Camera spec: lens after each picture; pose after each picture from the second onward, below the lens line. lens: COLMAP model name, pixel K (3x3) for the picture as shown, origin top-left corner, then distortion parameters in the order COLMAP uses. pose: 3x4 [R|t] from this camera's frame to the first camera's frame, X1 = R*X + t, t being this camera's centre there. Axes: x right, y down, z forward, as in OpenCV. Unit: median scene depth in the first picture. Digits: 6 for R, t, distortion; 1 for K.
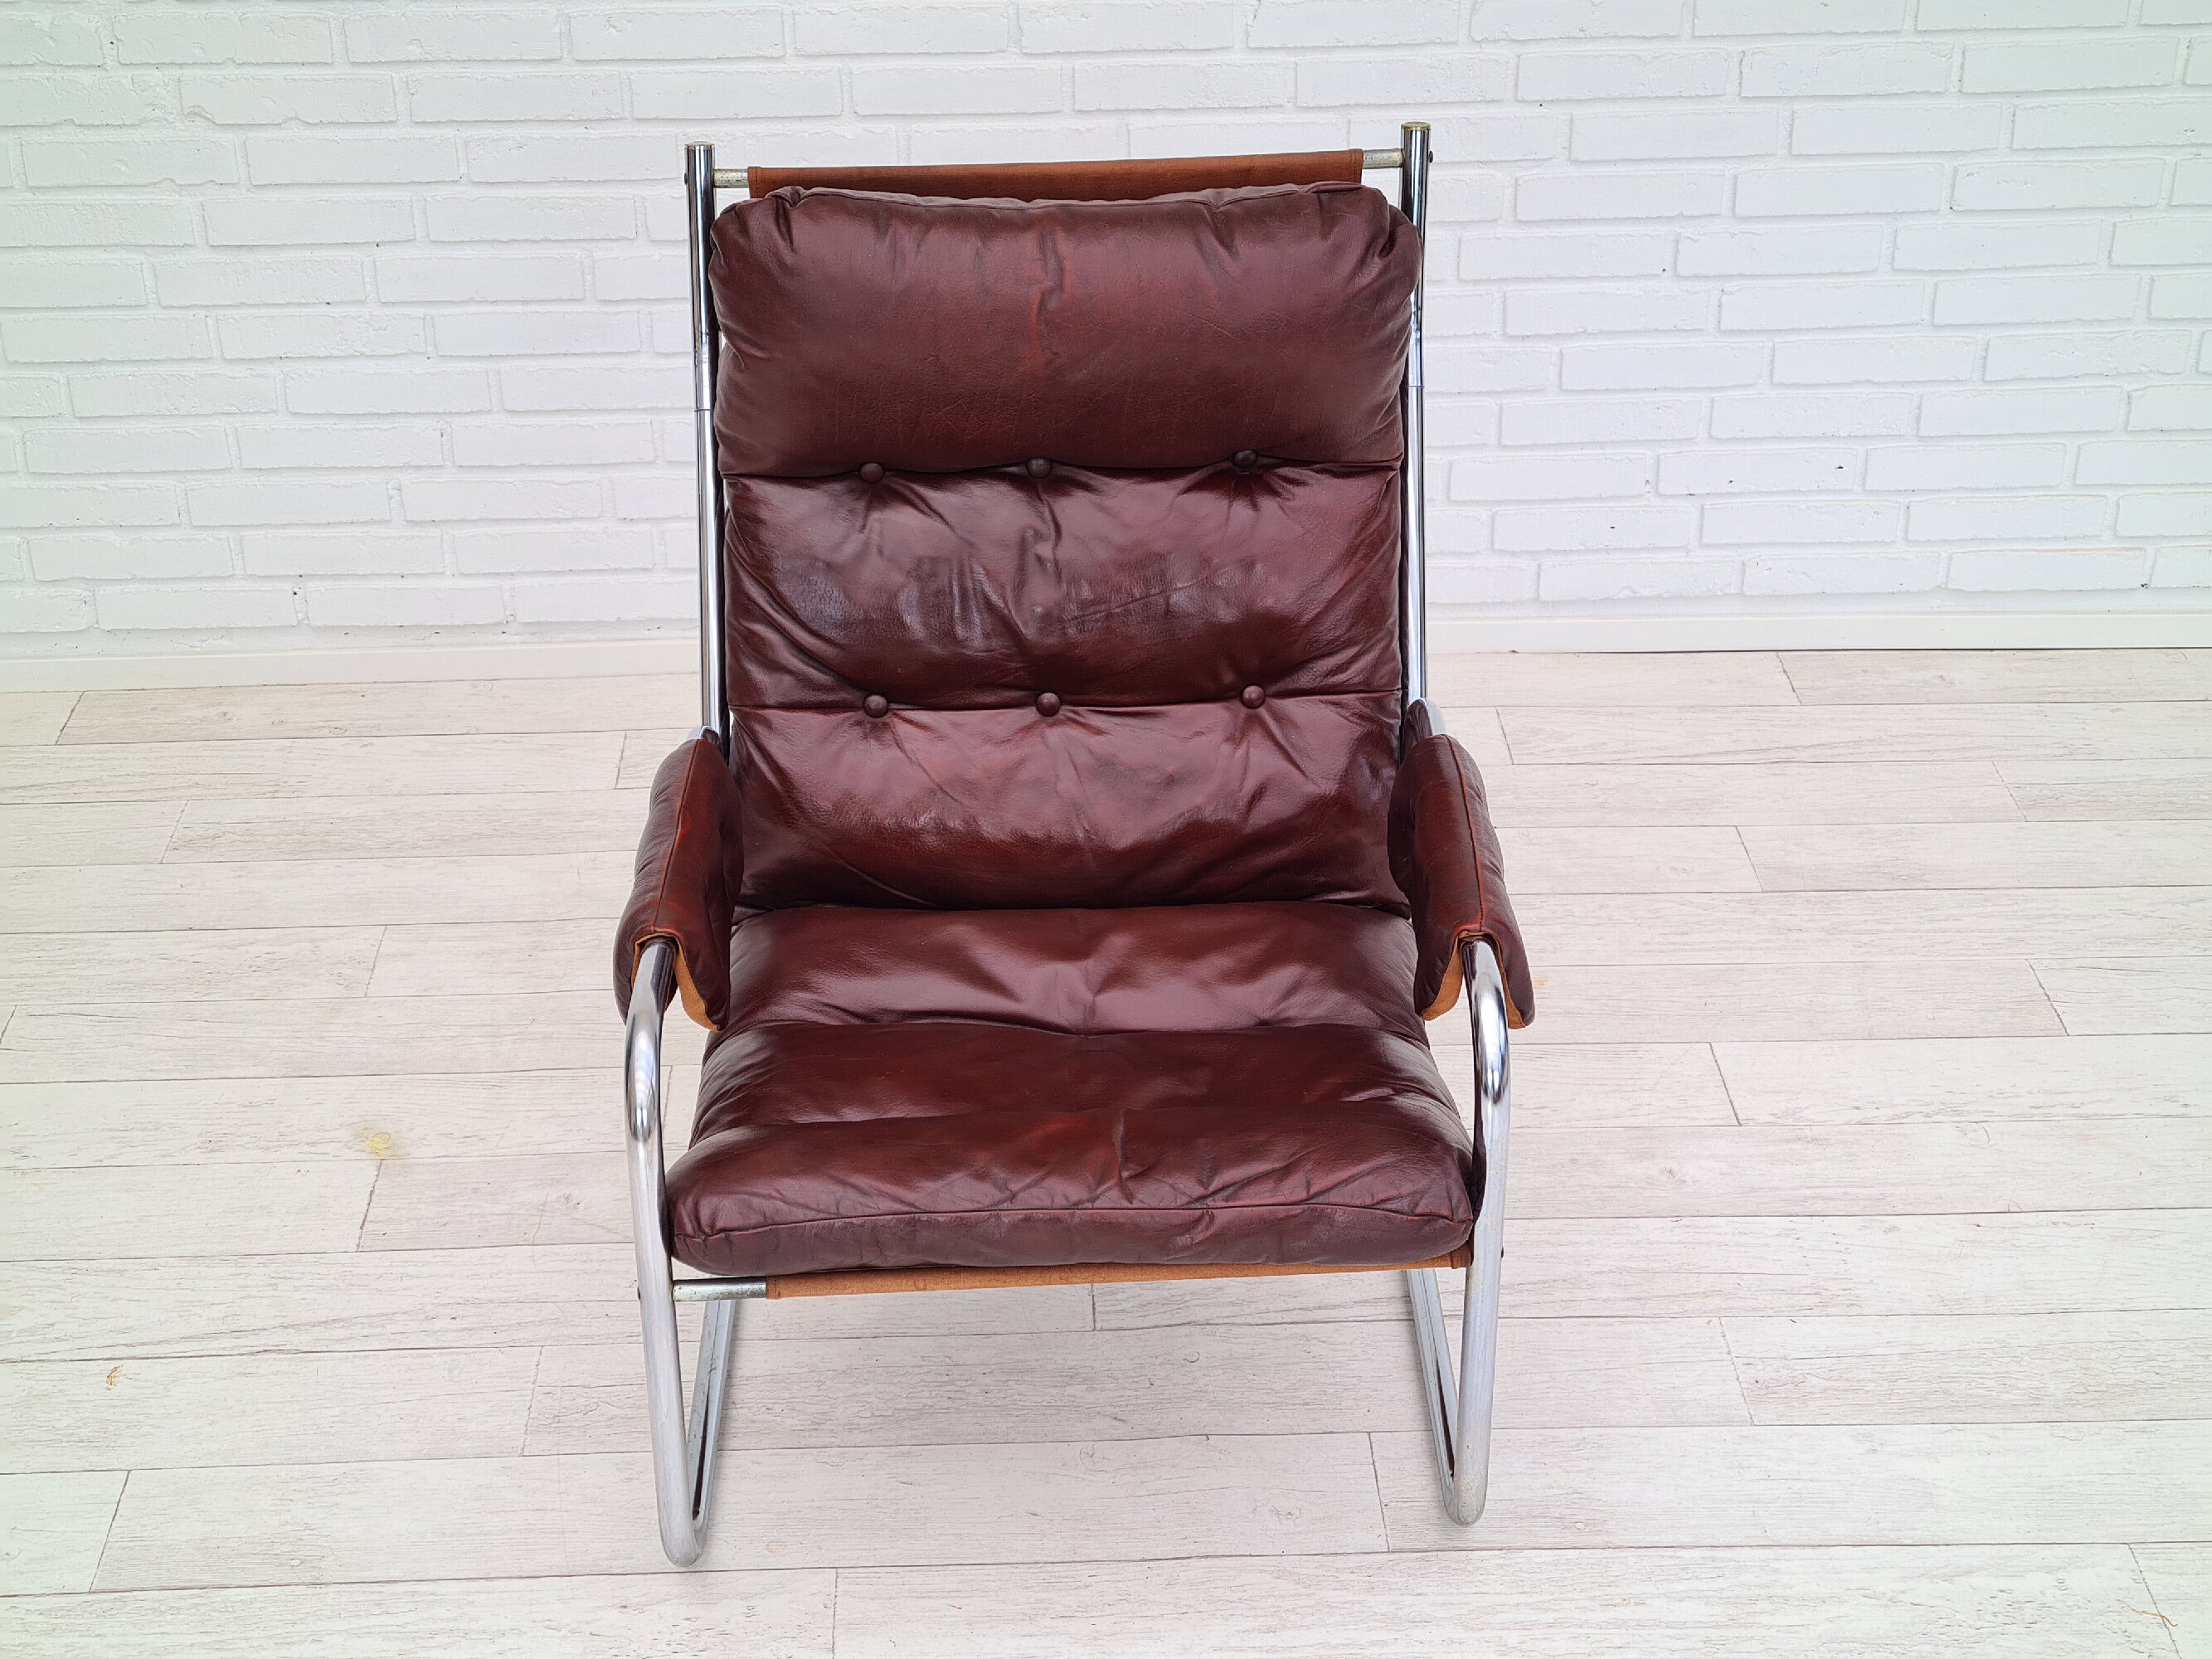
lens RADIAL K [[3375.0, 0, 1065.9], [0, 3375.0, 873.1], [0, 0, 1]] dist [0.064198, 0.000000]
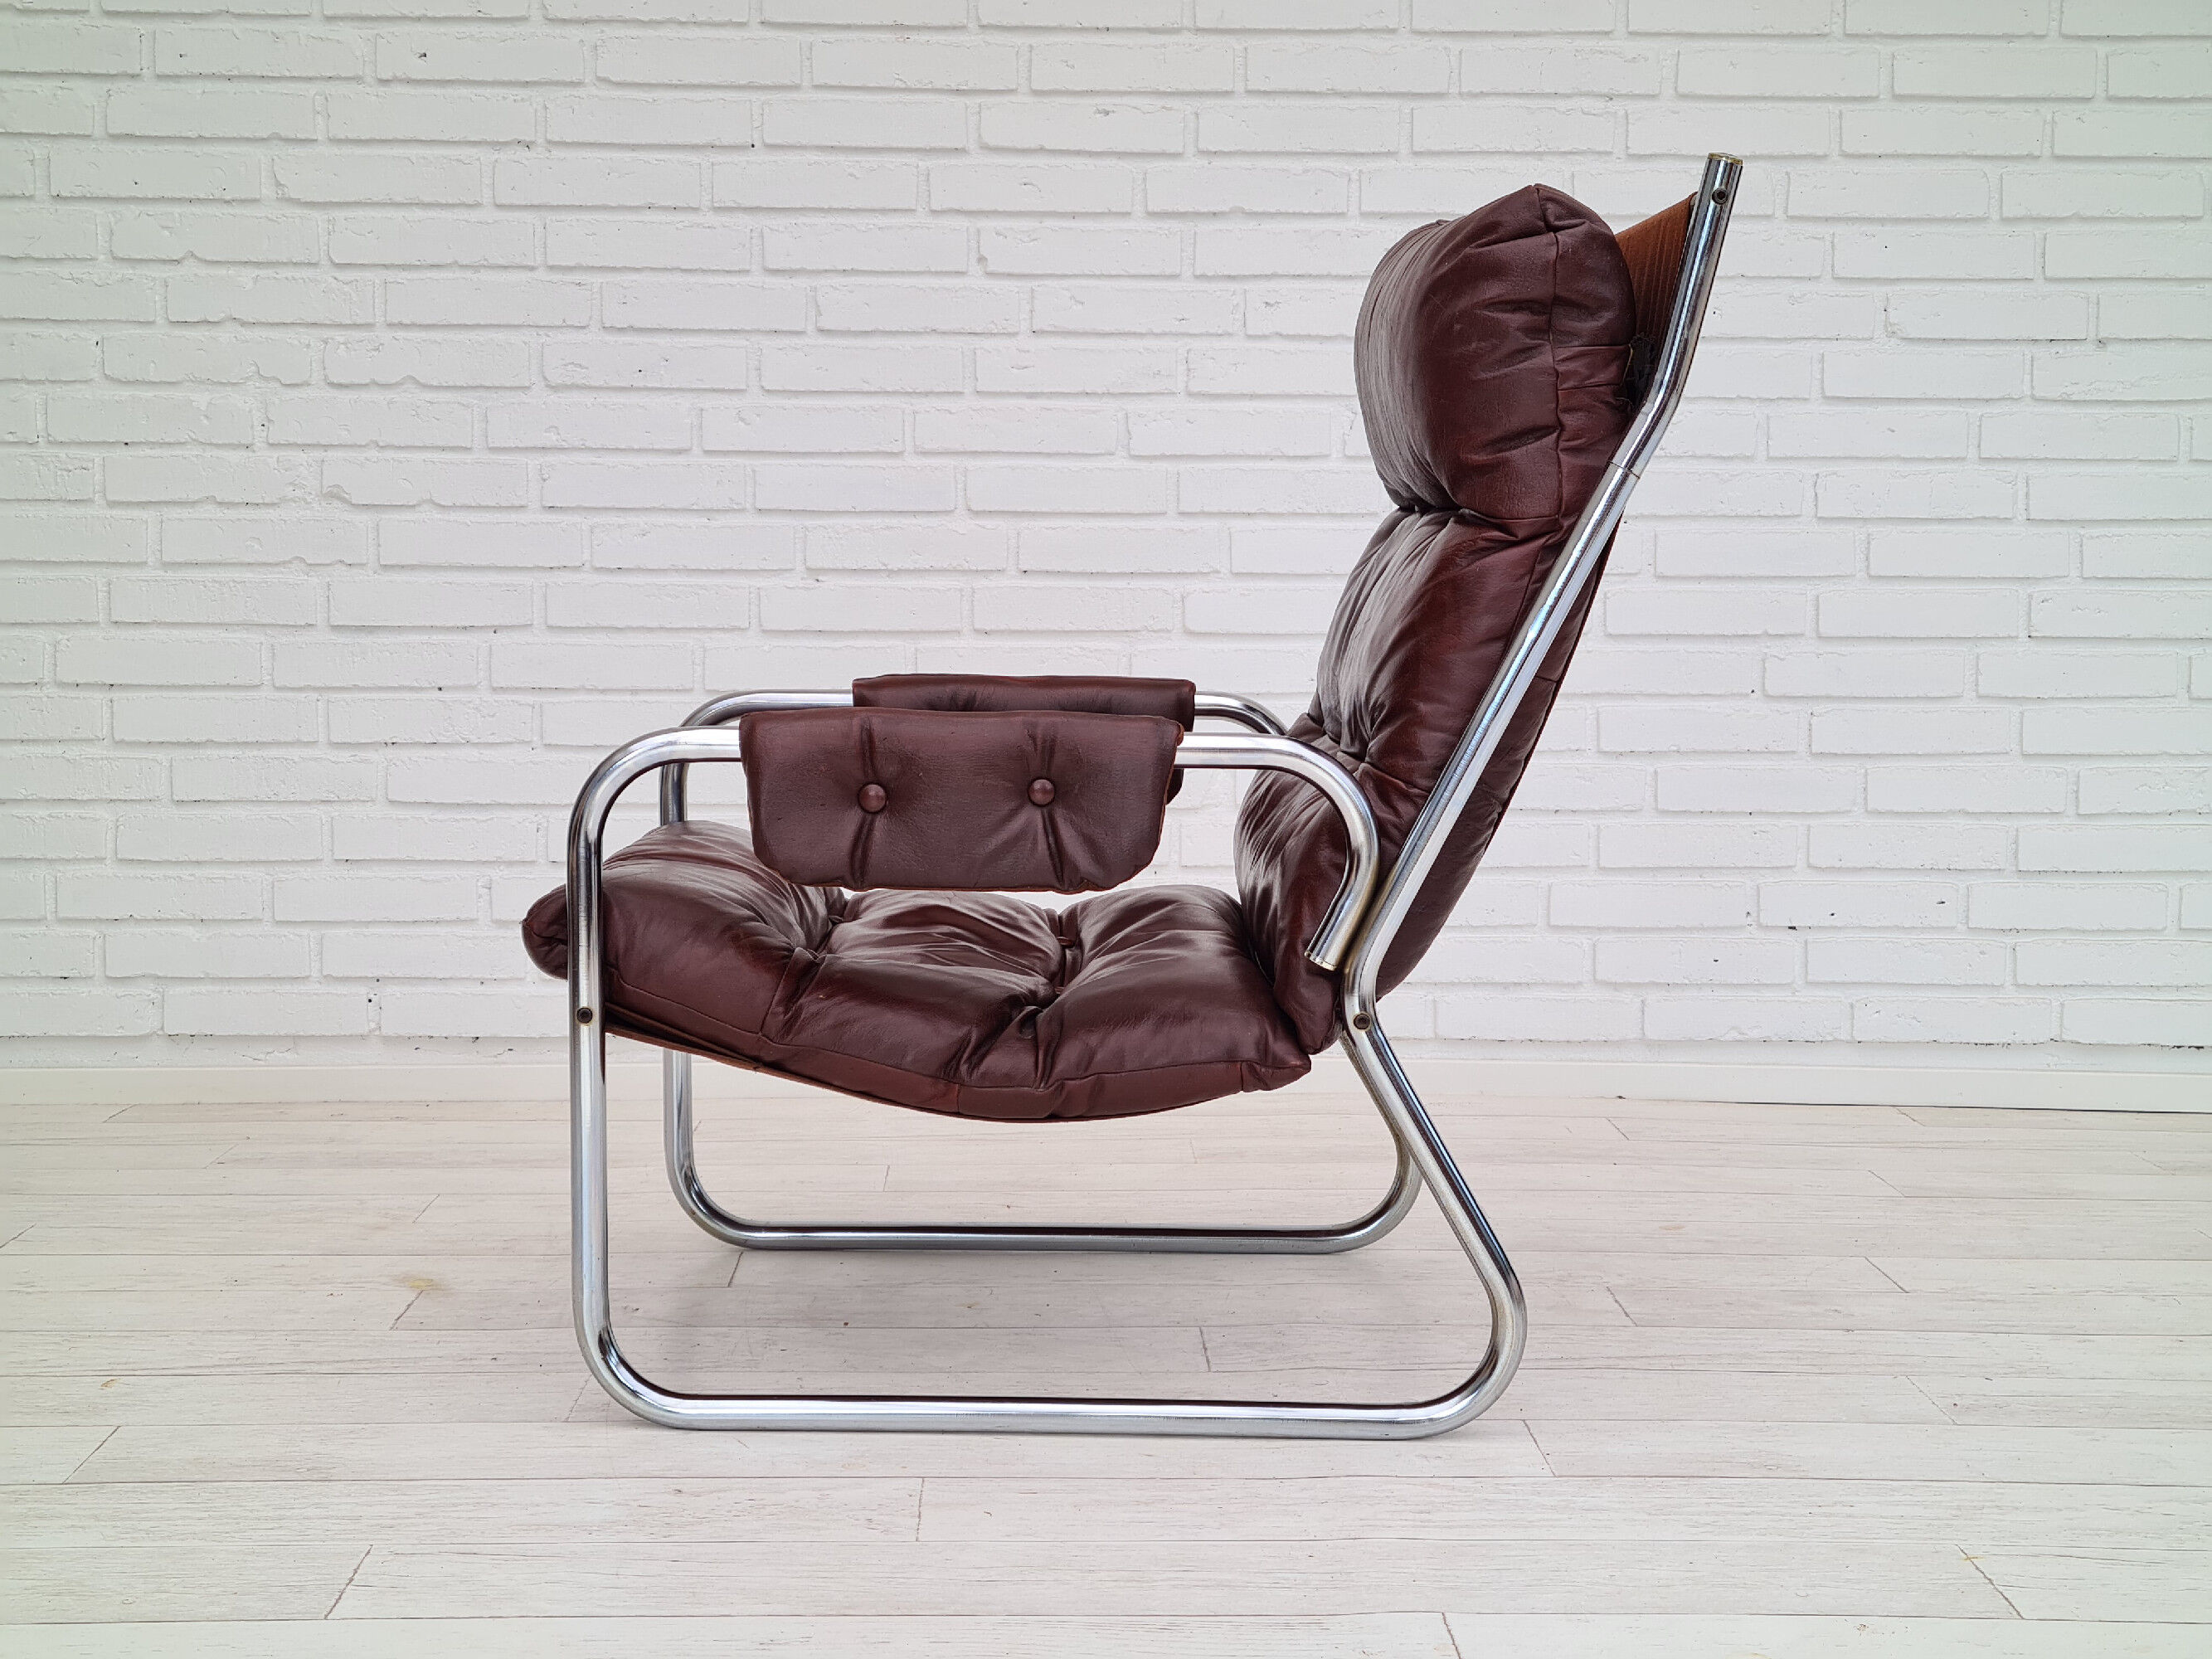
lens RADIAL K [[3375.0, 0, 1126.4], [0, 3375.0, 829.1], [0, 0, 1]] dist [0.064198, 0.000000]
pose [[0.999814, 0.018952, 0.003521, -0.016582], [-0.015705, 0.906765, -0.421343, 0.326008], [-0.011178, 0.421210, 0.906894, 0.108020]]
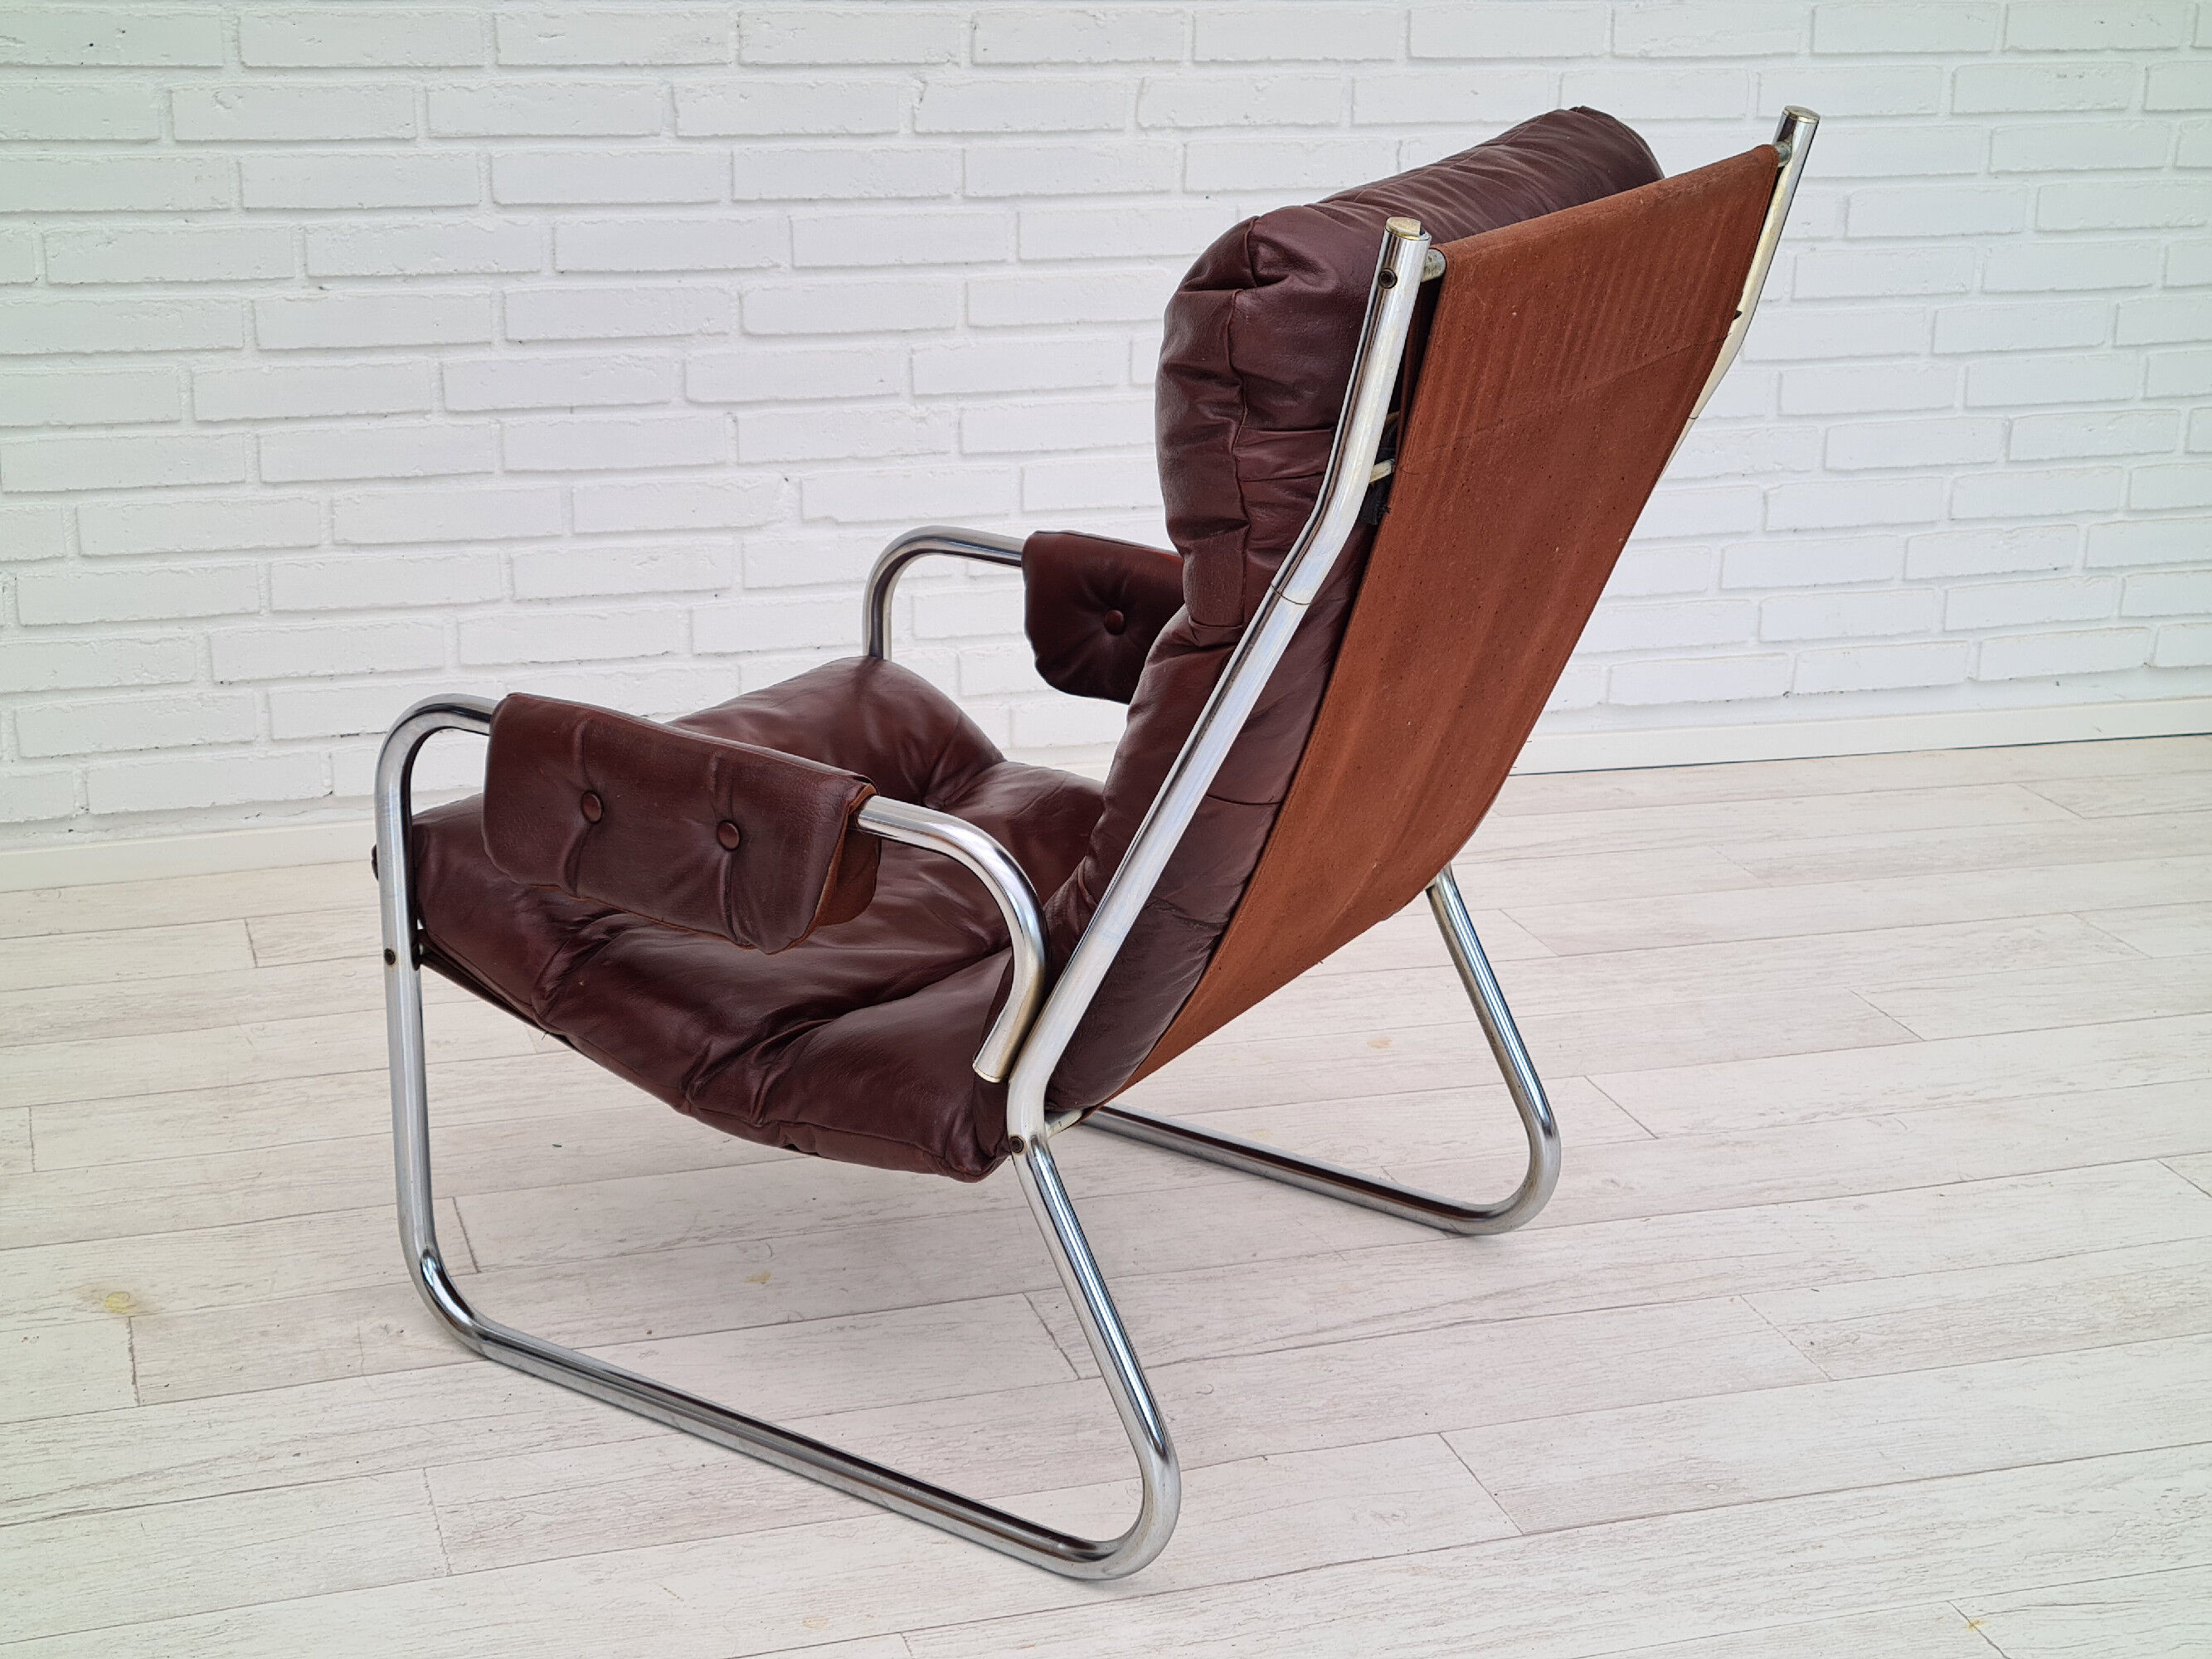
lens RADIAL K [[3375.0, 0, 1117.7], [0, 3375.0, 856.3], [0, 0, 1]] dist [0.064198, 0.000000]
pose [[0.957559, -0.059478, 0.282034, -0.182776], [0.110861, 0.979208, -0.169889, 0.129520], [-0.266066, 0.193945, 0.944243, 0.143285]]
